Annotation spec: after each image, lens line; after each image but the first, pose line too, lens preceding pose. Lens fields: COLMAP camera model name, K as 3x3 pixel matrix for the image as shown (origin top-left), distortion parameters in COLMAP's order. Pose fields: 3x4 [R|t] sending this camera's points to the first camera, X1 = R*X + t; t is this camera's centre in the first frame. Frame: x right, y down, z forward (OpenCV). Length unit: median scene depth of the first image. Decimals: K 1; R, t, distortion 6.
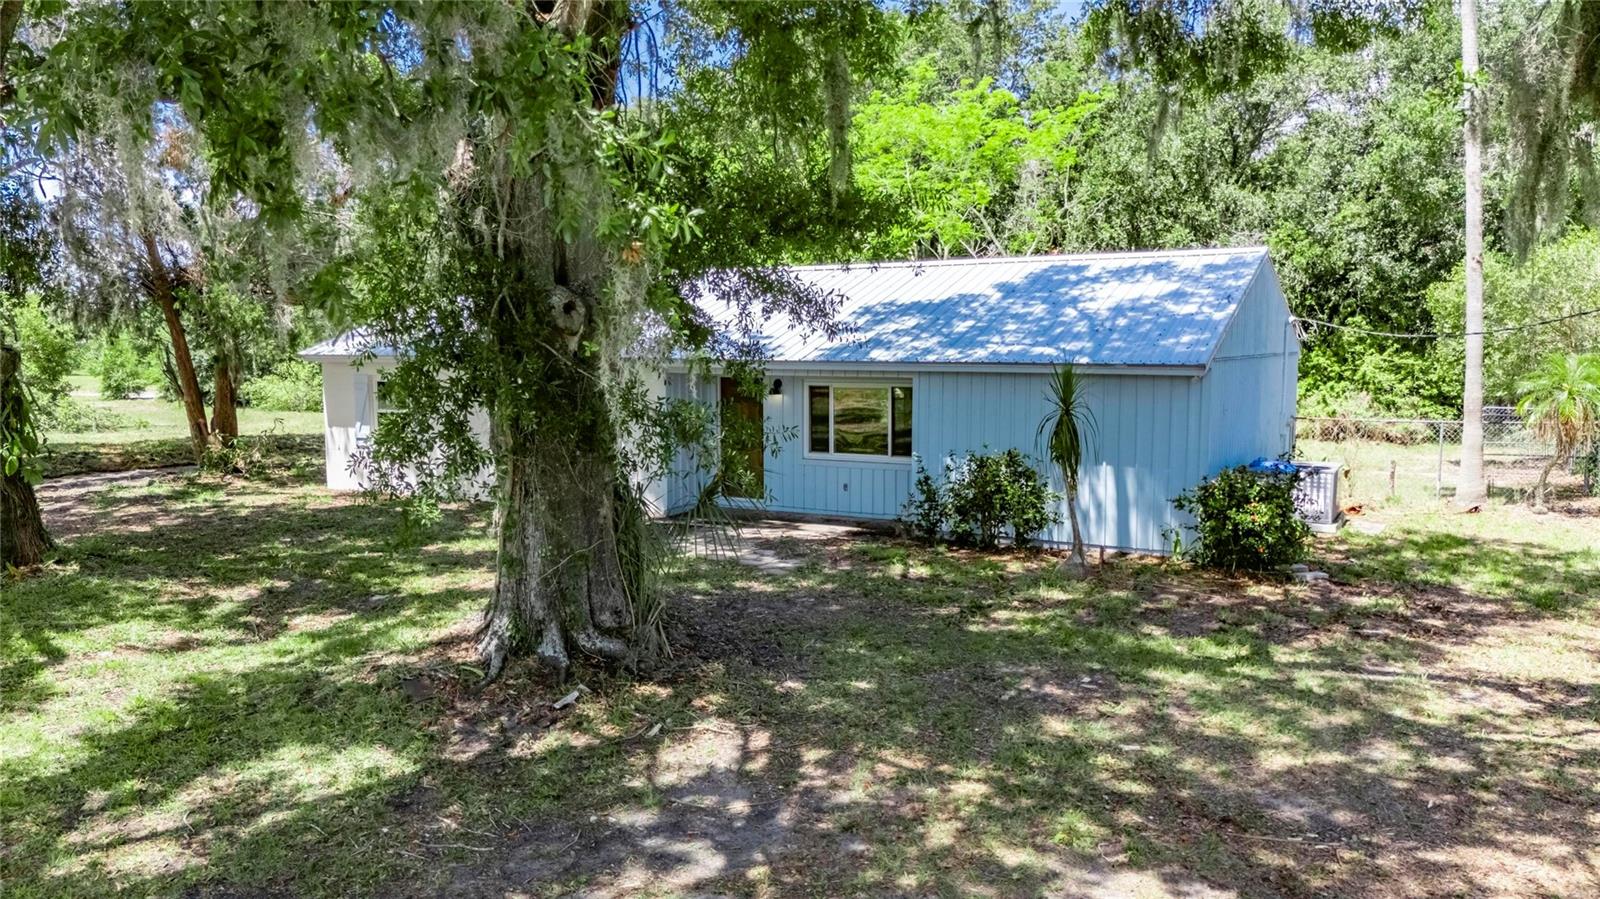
lens RADIAL K [[1193.3, 0, 797.0], [0, 1193.3, 440.3], [0, 0, 1]] dist [0.060640, -0.054340]
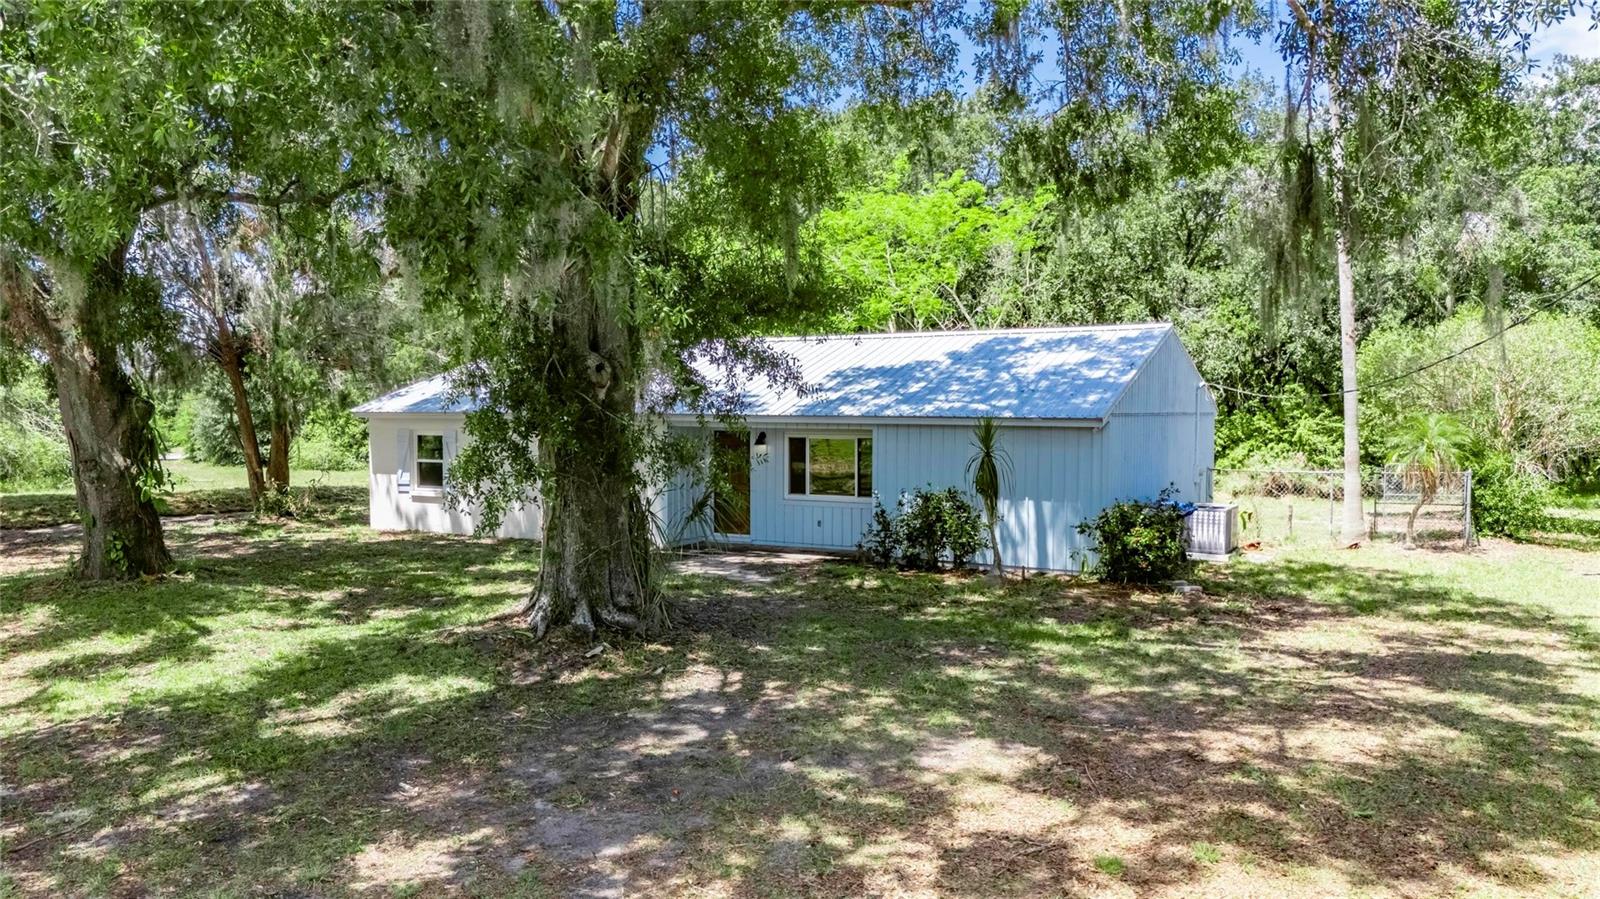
lens RADIAL K [[1193.3, 0, 803.0], [0, 1193.3, 416.8], [0, 0, 1]] dist [0.060640, -0.054340]
pose [[0.999981, 0.003305, 0.005139, 0.024666], [-0.002901, 0.997047, -0.076739, 0.034341], [-0.005377, 0.076723, 0.997038, -0.251514]]
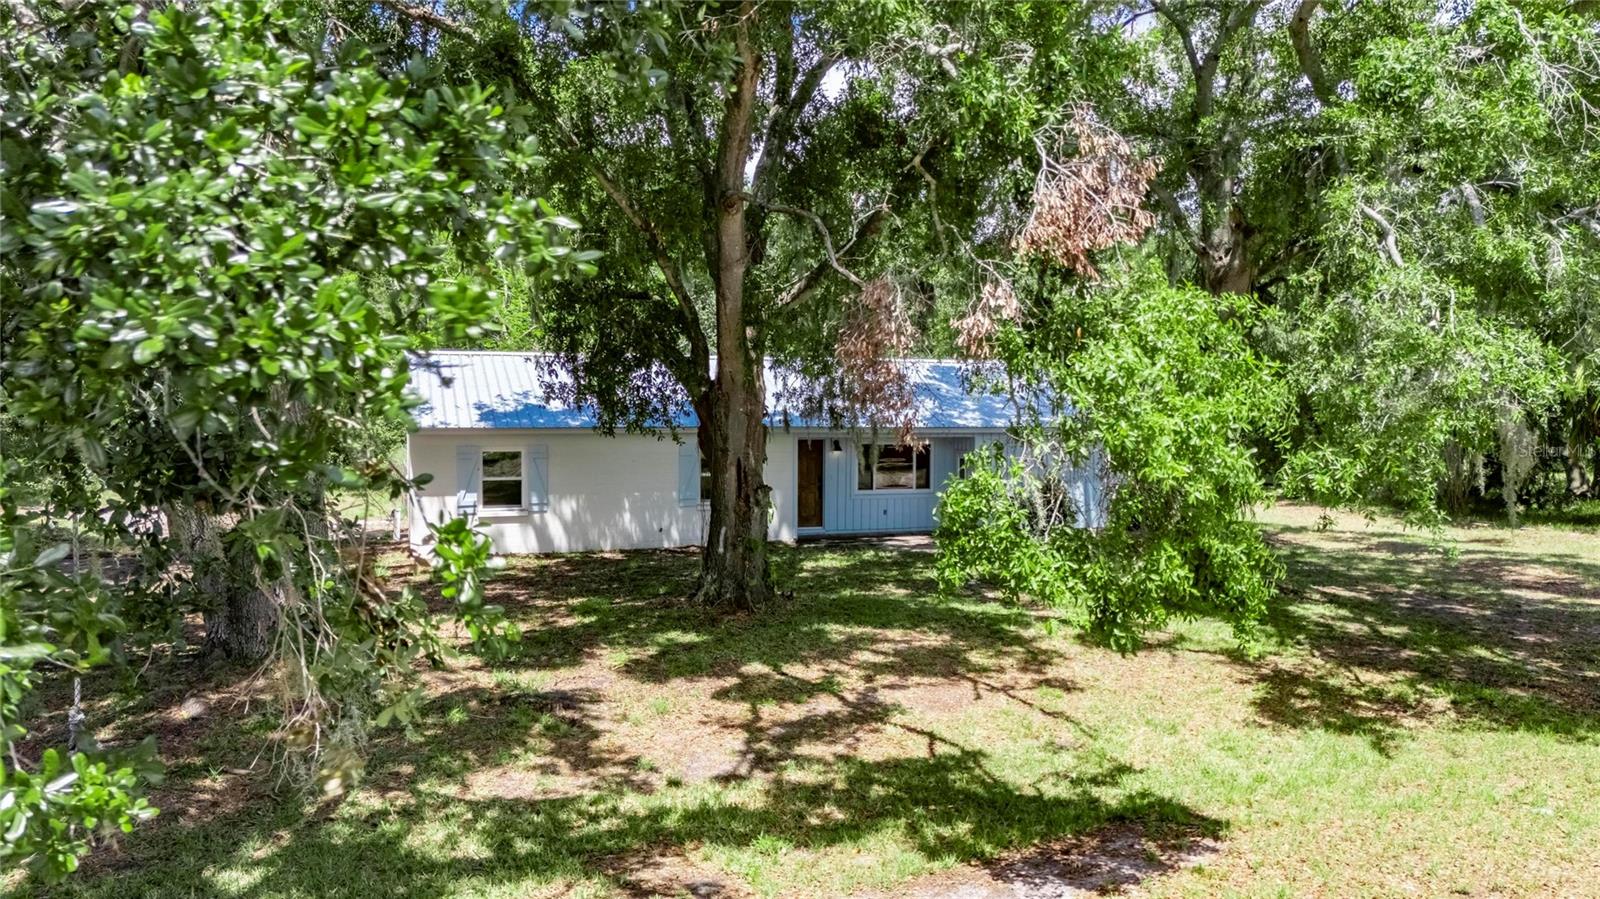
lens RADIAL K [[1193.3, 0, 801.3], [0, 1193.3, 447.9], [0, 0, 1]] dist [0.060640, -0.054340]
pose [[0.662014, -0.026998, 0.749005, -1.553036], [0.056906, 0.998277, -0.014314, -0.033662], [-0.747328, 0.052099, 0.662409, 0.119749]]
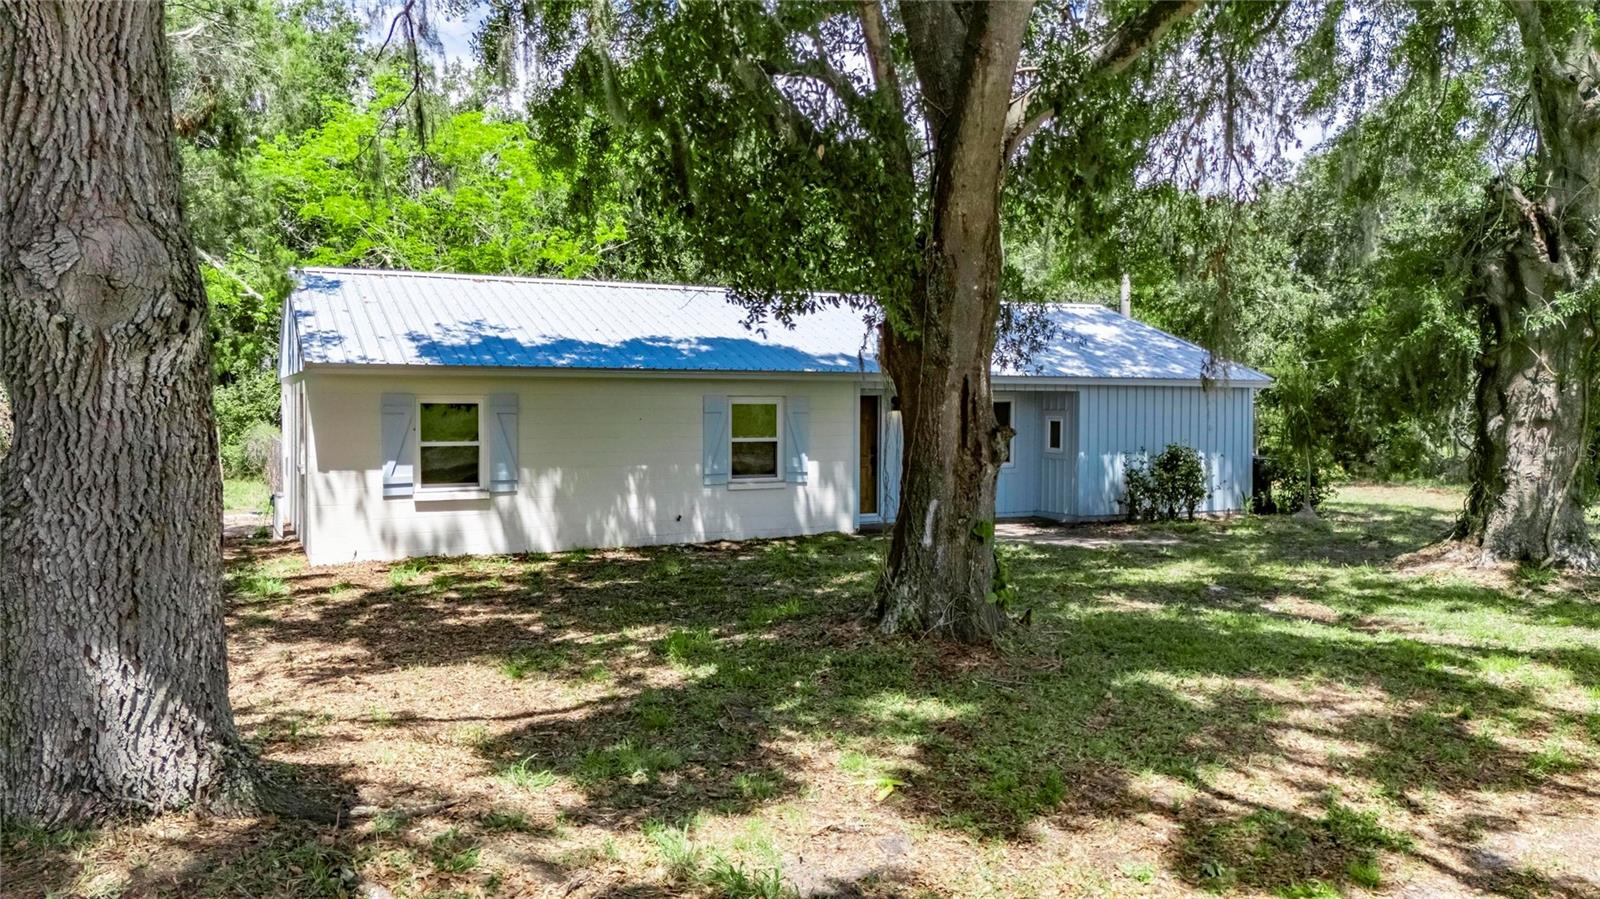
lens RADIAL K [[1193.3, 0, 800.8], [0, 1193.3, 452.7], [0, 0, 1]] dist [0.060640, -0.054340]
pose [[0.568007, -0.034188, 0.822313, -1.307319], [0.062964, 0.998014, -0.001998, -0.006284], [-0.820612, 0.052911, 0.569031, 0.655794]]
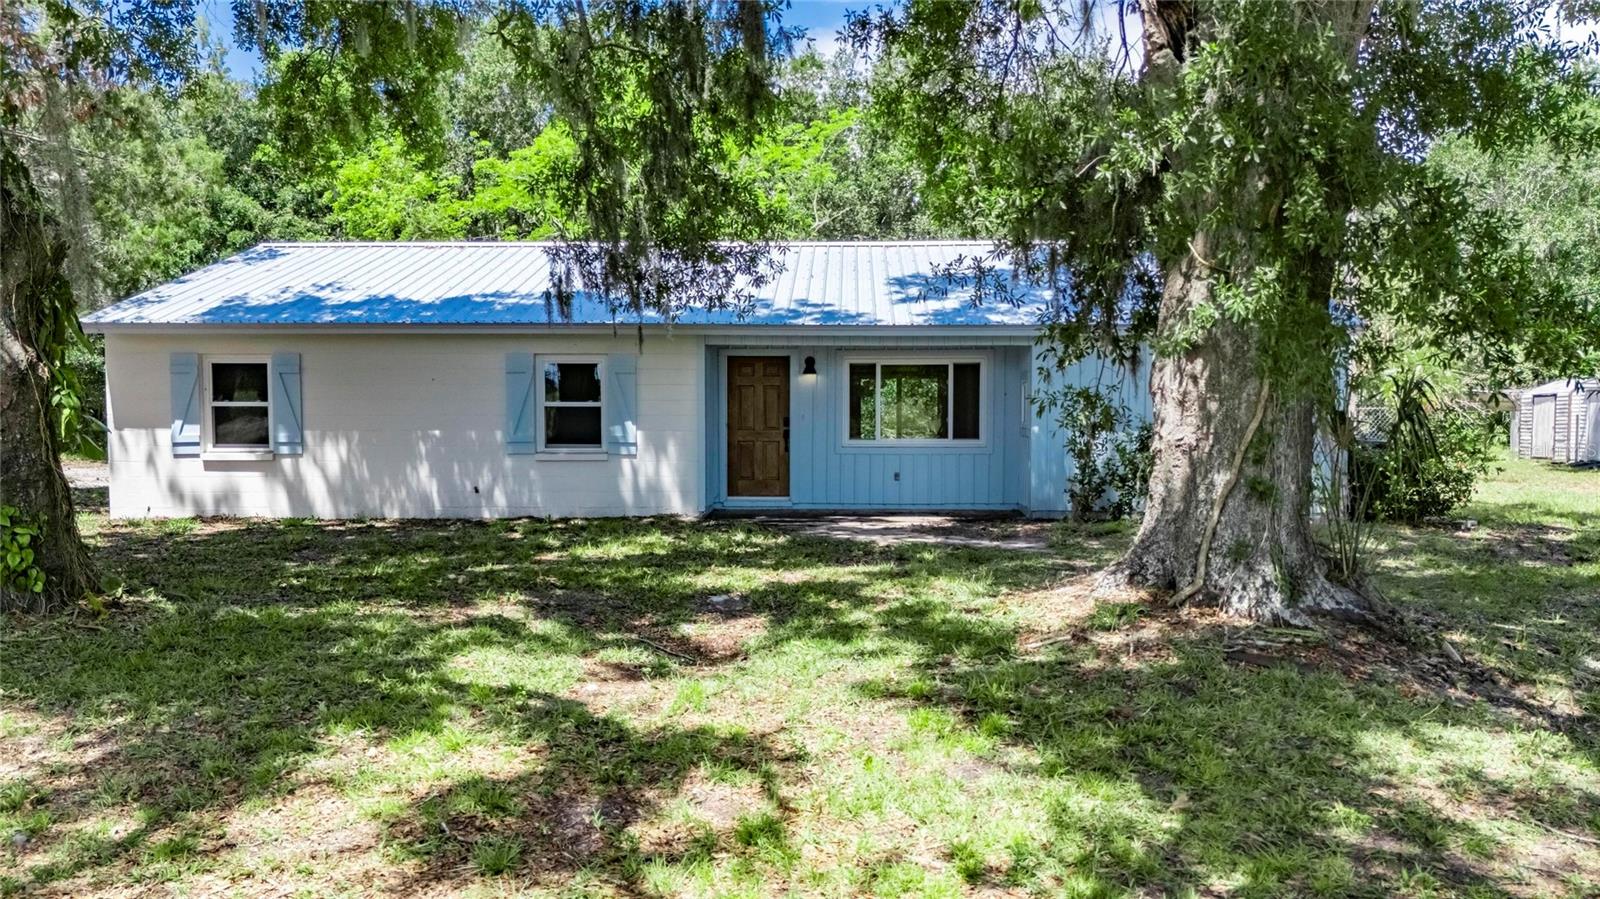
lens RADIAL K [[1193.3, 0, 802.6], [0, 1193.3, 447.5], [0, 0, 1]] dist [0.060640, -0.054340]
pose [[0.893586, -0.016495, 0.448589, -0.577058], [0.035503, 0.998791, -0.033994, 0.062128], [-0.447486, 0.046303, 0.893091, 0.314059]]
